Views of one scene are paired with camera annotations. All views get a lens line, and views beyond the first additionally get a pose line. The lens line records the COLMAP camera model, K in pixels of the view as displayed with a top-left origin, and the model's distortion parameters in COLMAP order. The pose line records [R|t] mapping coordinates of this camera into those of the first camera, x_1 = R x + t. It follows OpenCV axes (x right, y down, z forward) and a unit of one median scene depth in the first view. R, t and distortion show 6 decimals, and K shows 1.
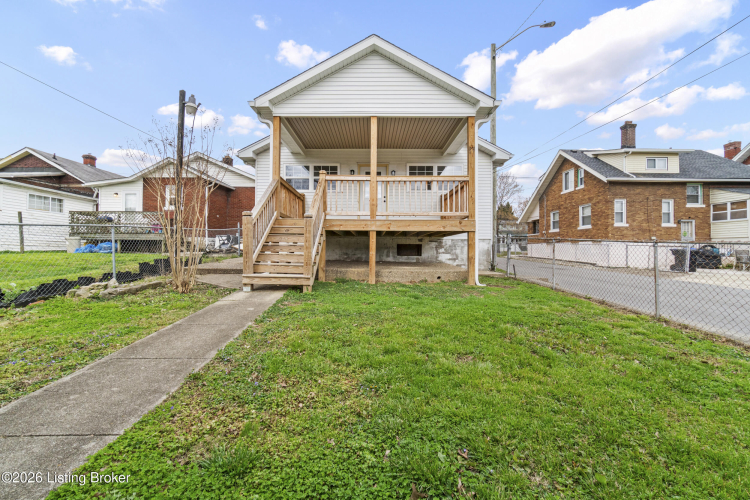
lens RADIAL K [[328.2, 0, 369.4], [0, 328.2, 248.1], [0, 0, 1]] dist [0.000770, 0.000080]
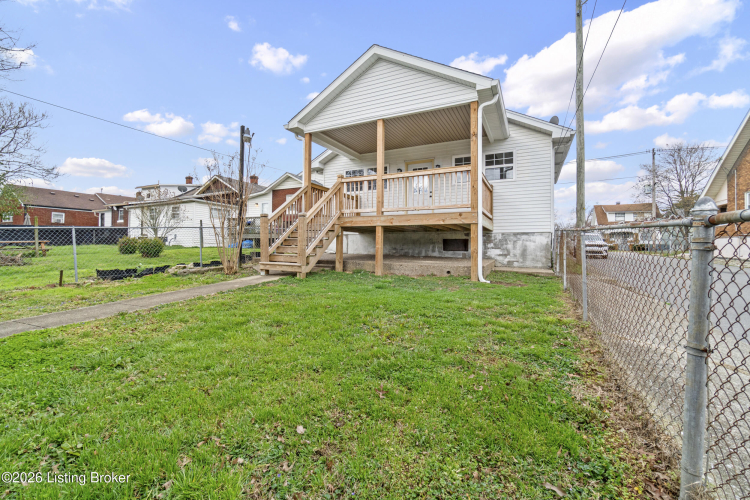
lens RADIAL K [[328.2, 0, 369.4], [0, 328.2, 248.1], [0, 0, 1]] dist [0.000770, 0.000080]
pose [[0.891690, 0.002924, -0.452638, 0.450611], [-0.000236, 0.999982, 0.005996, 0.012608], [0.452647, -0.005239, 0.891674, 0.024204]]
